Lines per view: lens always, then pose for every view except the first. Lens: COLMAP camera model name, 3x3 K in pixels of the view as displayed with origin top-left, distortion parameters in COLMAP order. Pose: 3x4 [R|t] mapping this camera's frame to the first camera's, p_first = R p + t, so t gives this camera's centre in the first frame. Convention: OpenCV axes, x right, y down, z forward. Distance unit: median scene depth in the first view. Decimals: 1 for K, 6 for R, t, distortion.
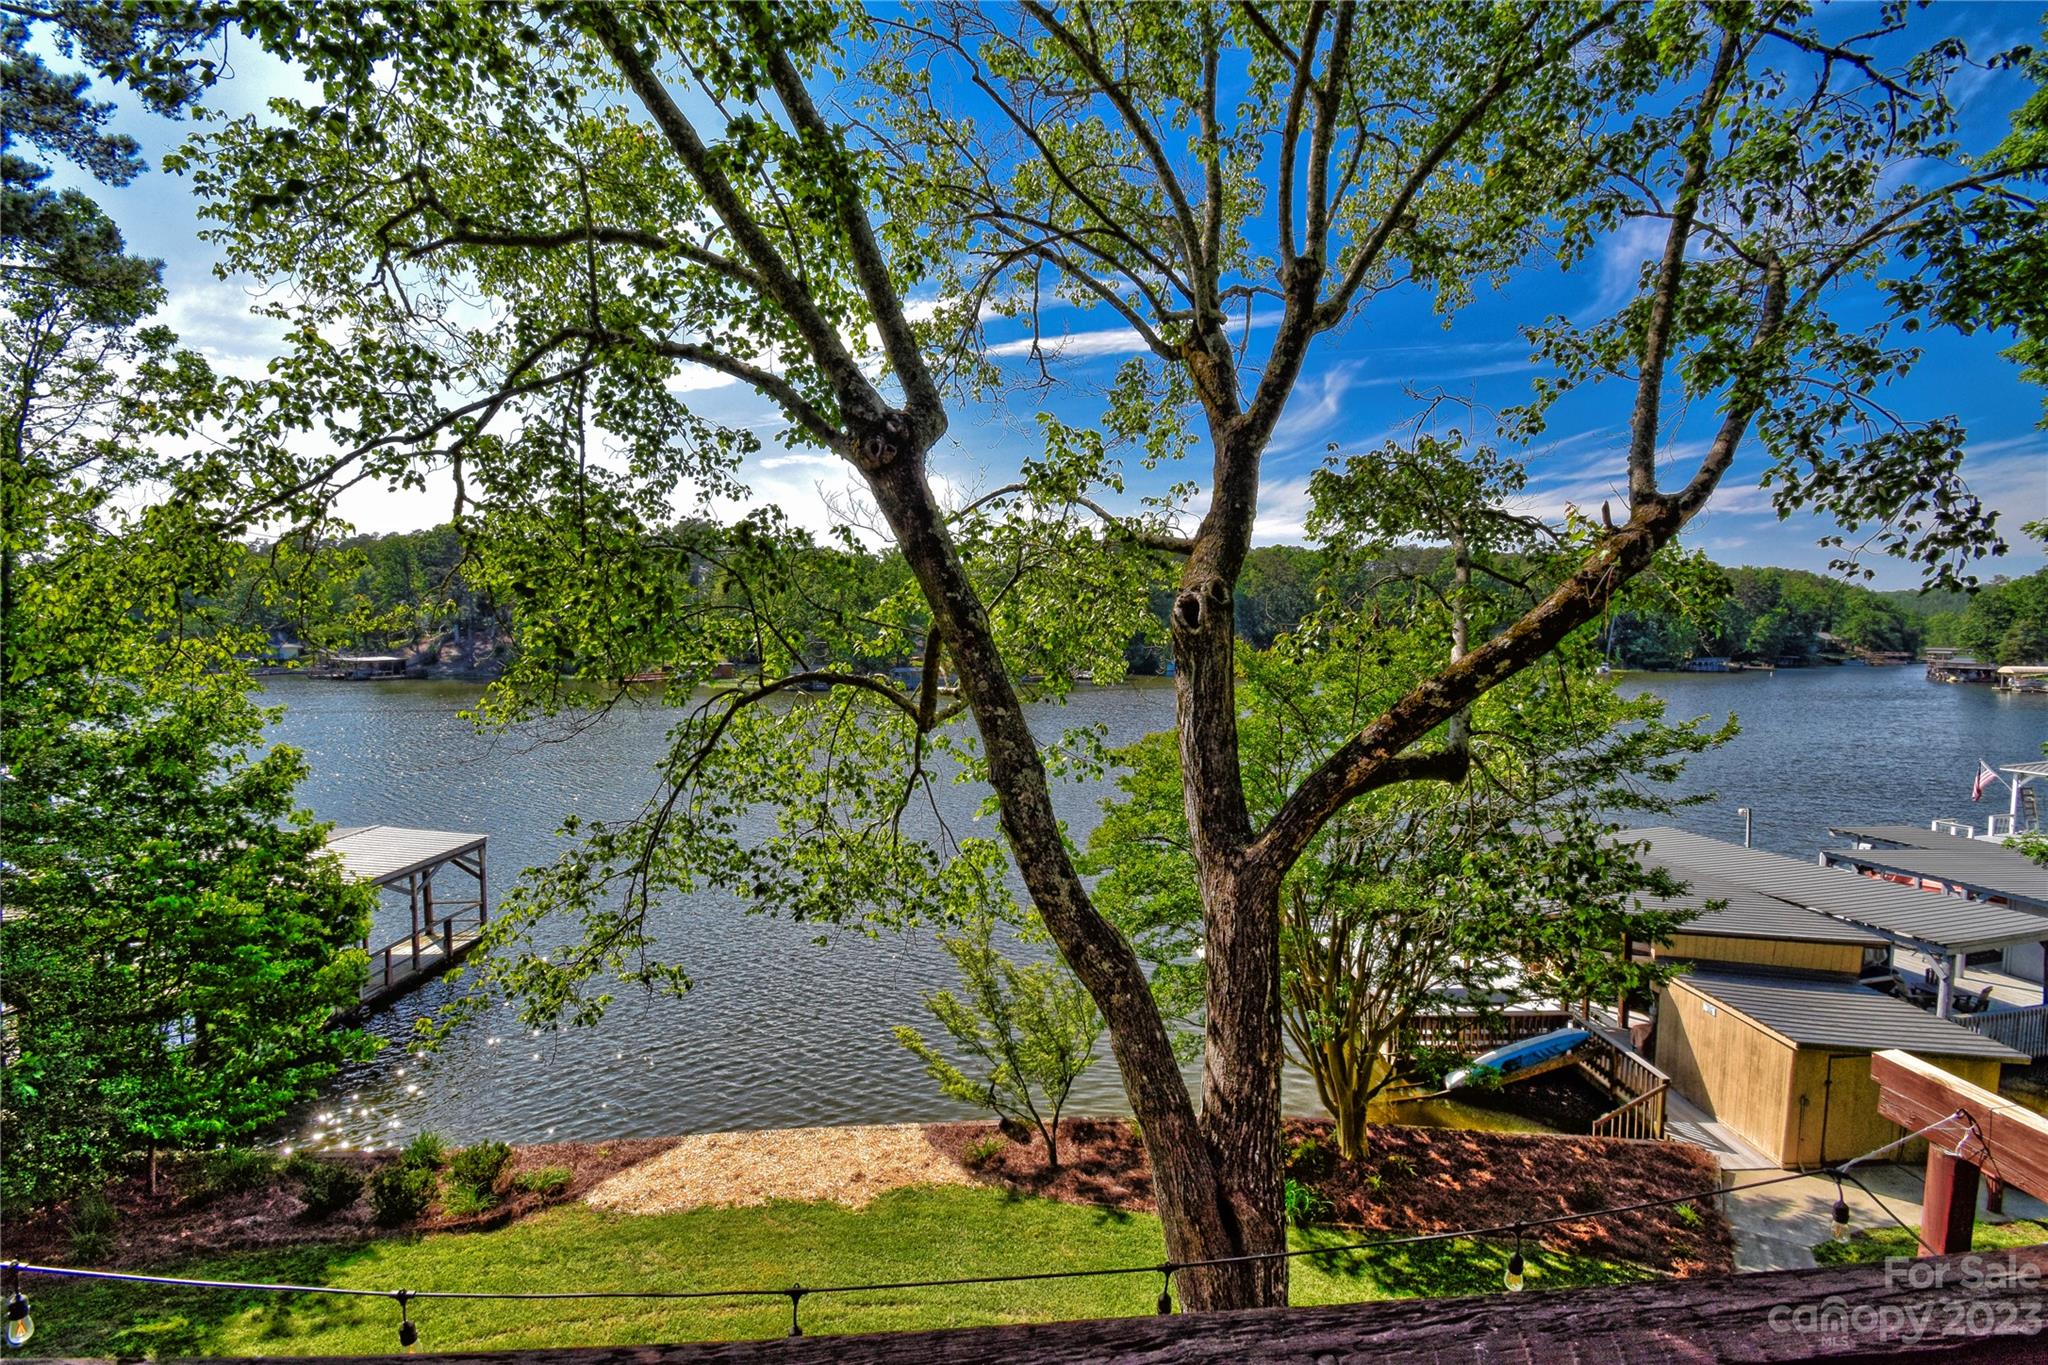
lens RADIAL K [[919.8, 0, 1028.3], [0, 919.8, 680.1], [0, 0, 1]] dist [-0.004873, -0.001961]
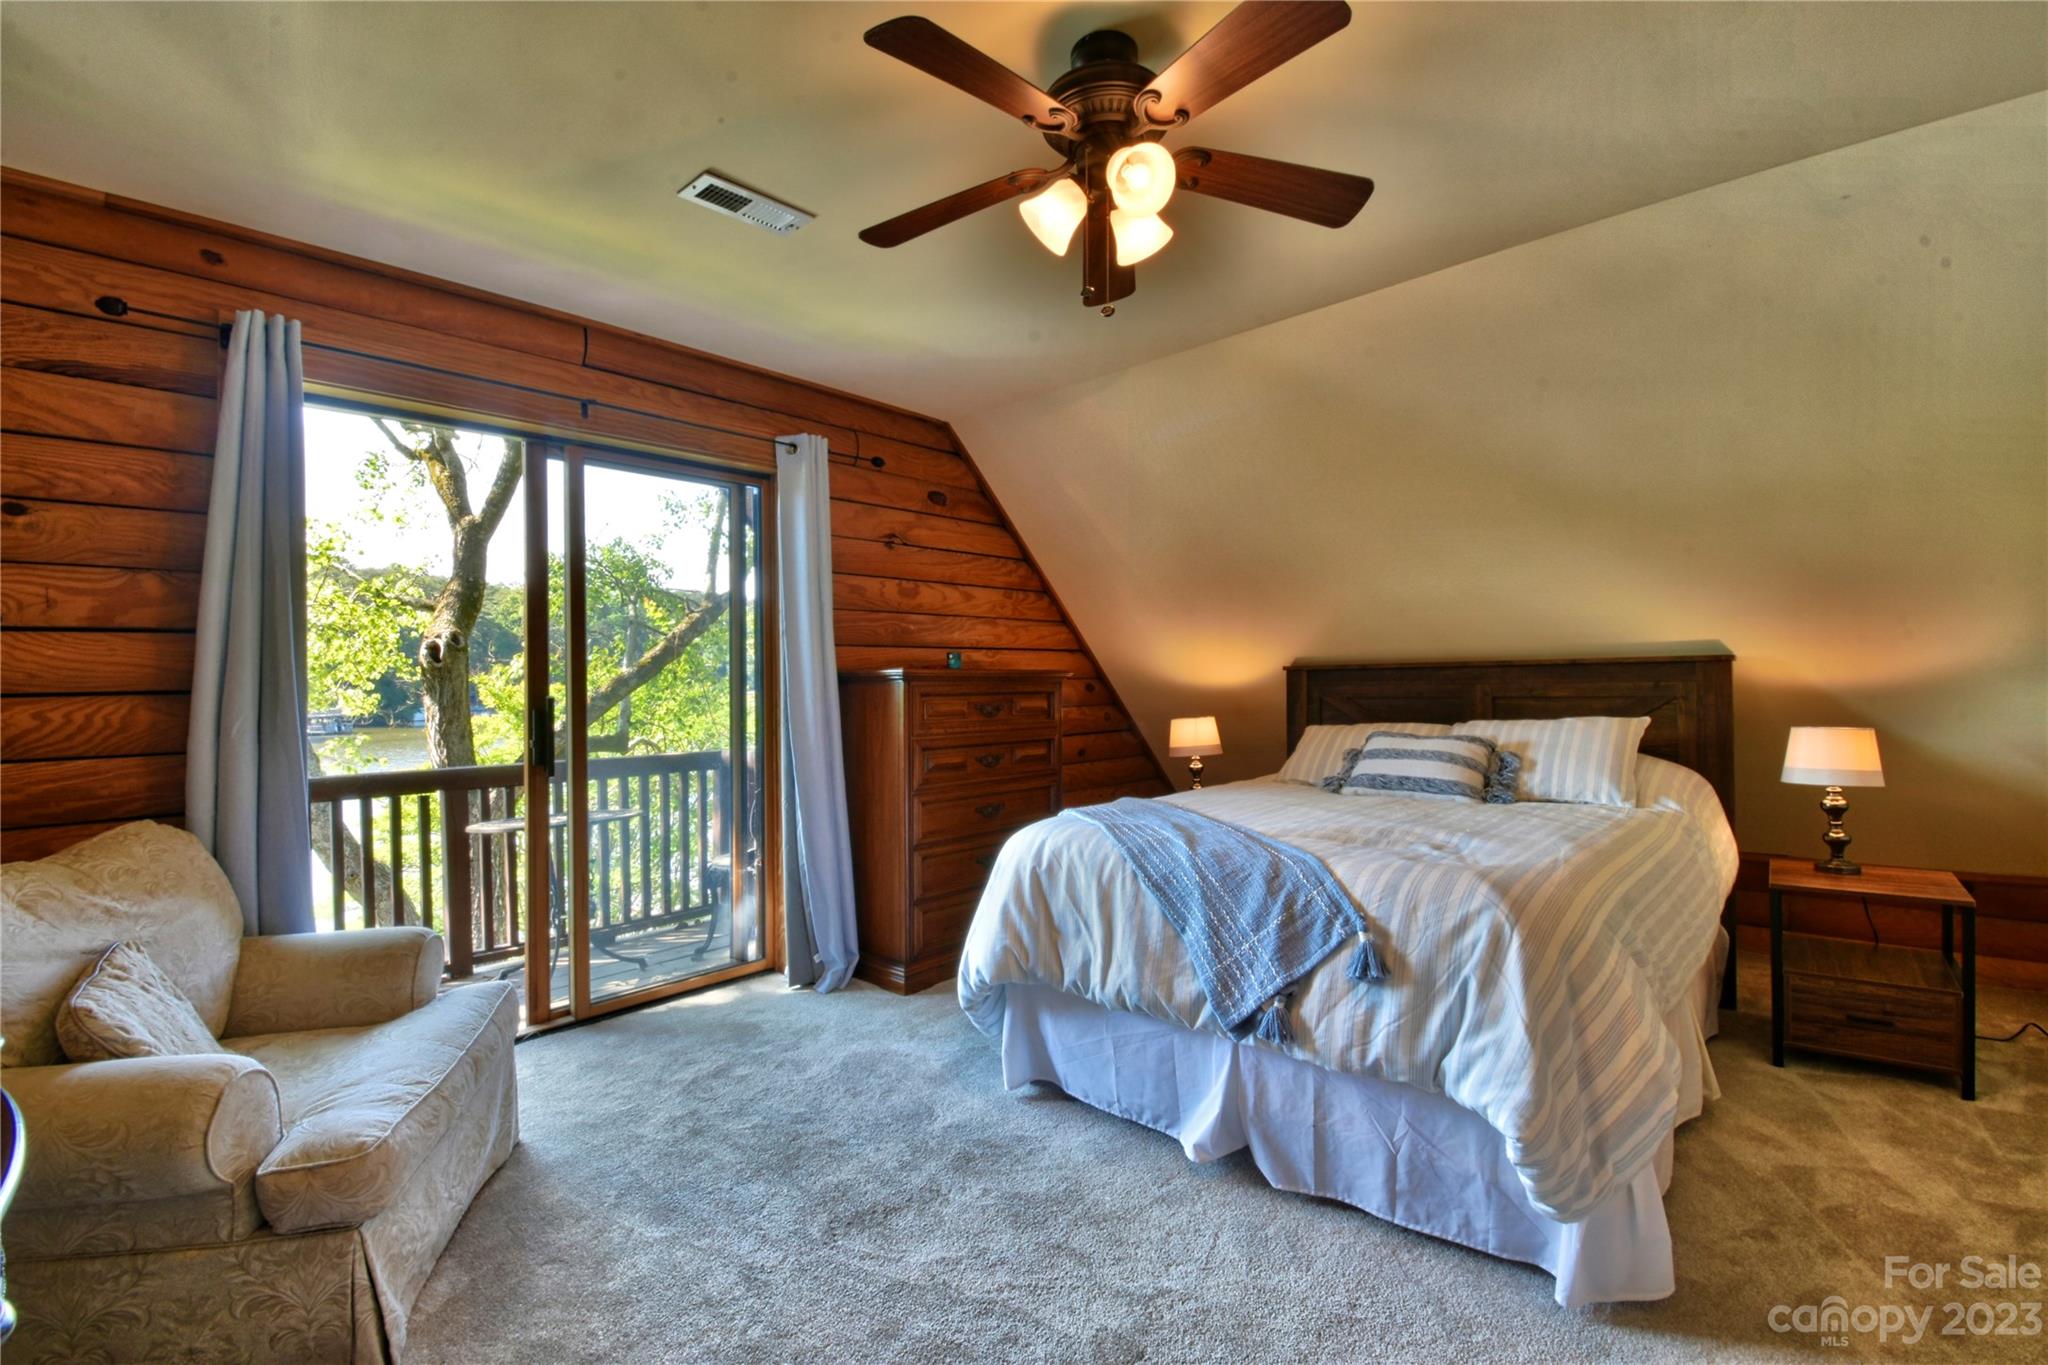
lens RADIAL K [[919.8, 0, 1030.4], [0, 919.8, 672.3], [0, 0, 1]] dist [-0.004873, -0.001961]
pose [[0.732335, -0.013515, 0.680810, -0.134364], [0.039004, 0.998994, -0.022125, 0.030846], [-0.679826, 0.042758, 0.732126, -0.773495]]
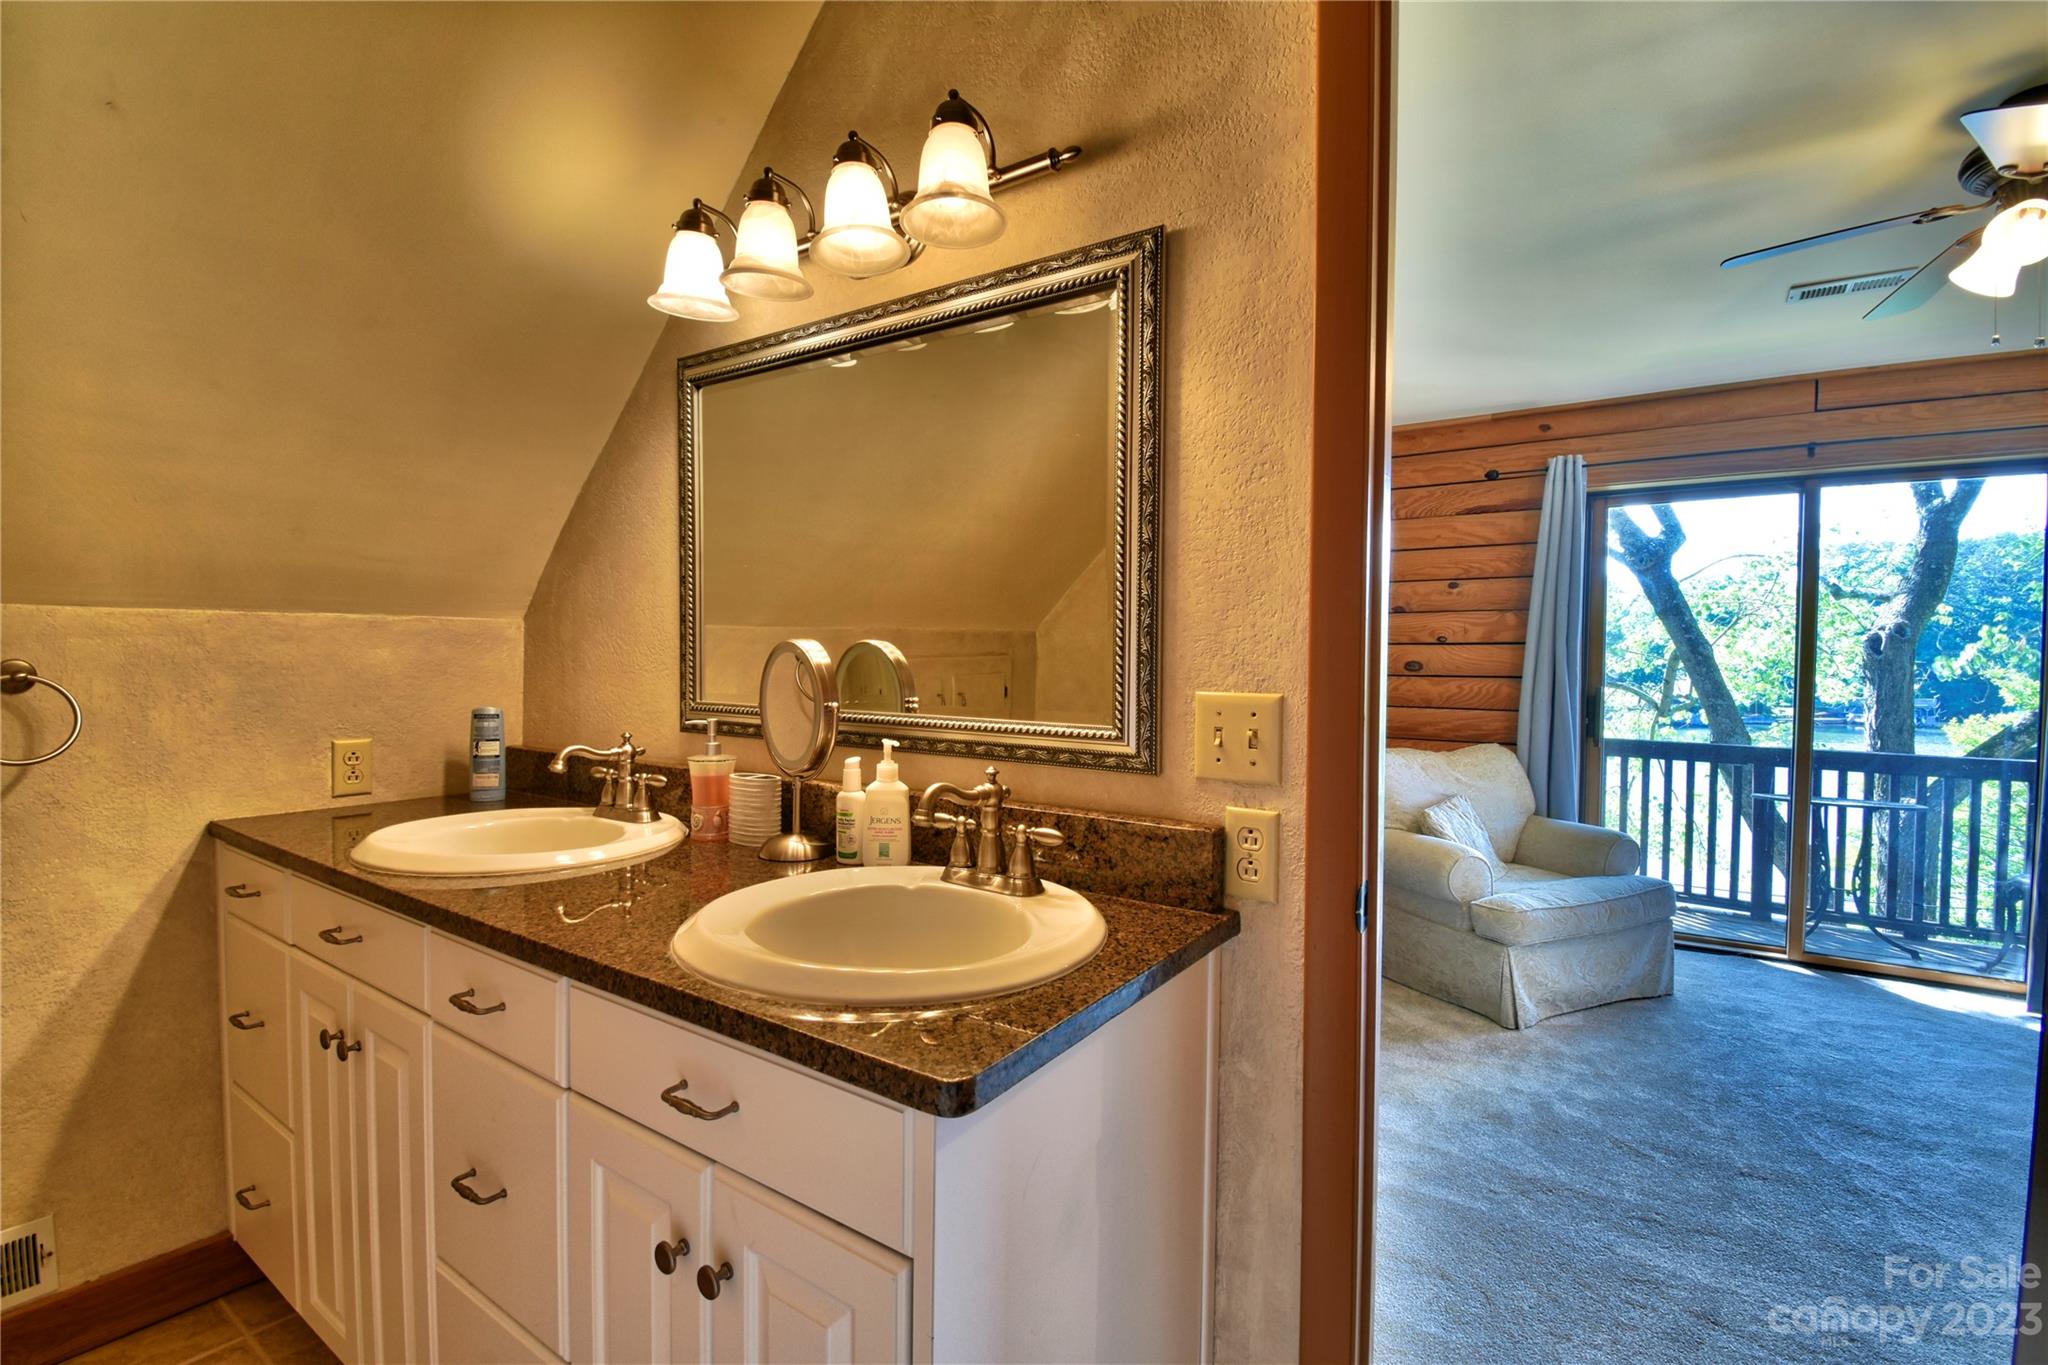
lens RADIAL K [[919.8, 0, 1032.8], [0, 919.8, 671.7], [0, 0, 1]] dist [-0.004873, -0.001961]
pose [[0.780834, 0.015194, -0.624554, 0.031626], [-0.029672, 0.999478, -0.012783, 0.032773], [0.624034, 0.028513, 0.780877, -1.059887]]
